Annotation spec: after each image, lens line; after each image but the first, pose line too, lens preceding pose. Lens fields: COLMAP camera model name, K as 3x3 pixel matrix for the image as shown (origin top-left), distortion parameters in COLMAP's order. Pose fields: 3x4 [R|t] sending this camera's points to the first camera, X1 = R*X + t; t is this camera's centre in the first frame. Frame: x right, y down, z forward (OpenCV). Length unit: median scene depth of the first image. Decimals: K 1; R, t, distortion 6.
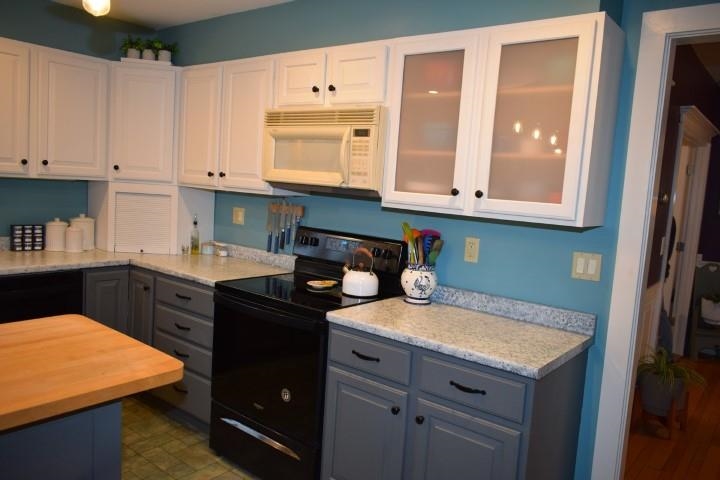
lens RADIAL K [[559.4, 0, 358.7], [0, 559.4, 239.6], [0, 0, 1]] dist [-0.006833, 0.001012]
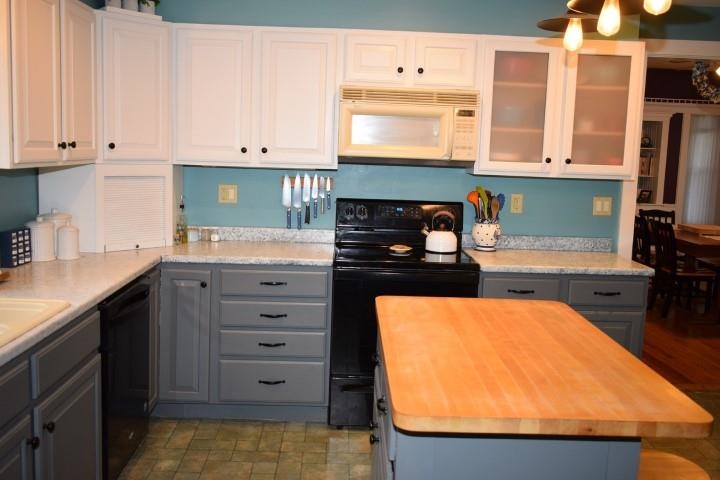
lens RADIAL K [[693.3, 0, 361.1], [0, 693.3, 238.3], [0, 0, 1]] dist [-0.017533, 0.000000]
pose [[0.754709, -0.124412, 0.644156, -1.099545], [0.085351, 0.992129, 0.091621, -0.078626], [-0.650484, -0.014168, 0.759387, 0.024984]]
